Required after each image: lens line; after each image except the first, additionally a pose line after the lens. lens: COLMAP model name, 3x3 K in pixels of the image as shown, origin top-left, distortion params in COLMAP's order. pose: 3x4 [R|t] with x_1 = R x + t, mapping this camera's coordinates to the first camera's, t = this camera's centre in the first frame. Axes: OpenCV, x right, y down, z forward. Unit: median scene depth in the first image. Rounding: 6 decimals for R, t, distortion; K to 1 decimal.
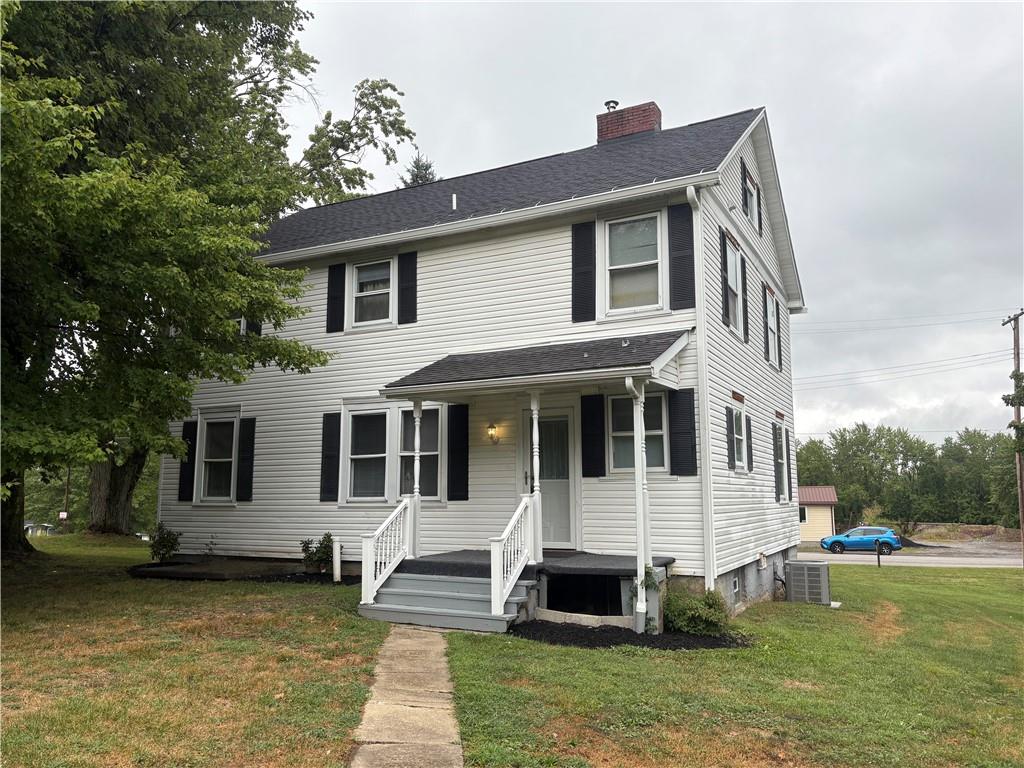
lens RADIAL K [[766.3, 0, 512.0], [0, 766.3, 384.0], [0, 0, 1]] dist [0.102999, -0.000530]
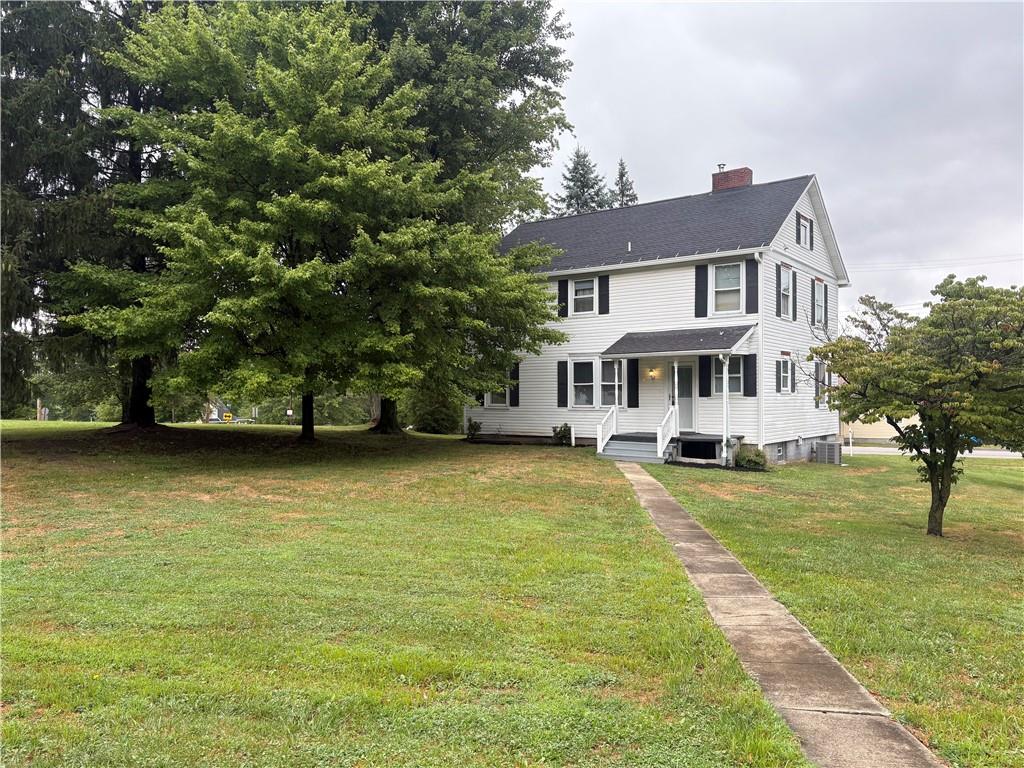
lens RADIAL K [[769.8, 0, 512.0], [0, 769.8, 384.0], [0, 0, 1]] dist [0.072833, -0.001747]
pose [[0.988158, -0.000231, -0.153439, -0.076677], [0.019830, 0.991805, 0.126215, -0.166907], [0.152152, -0.127763, 0.980064, -0.991375]]
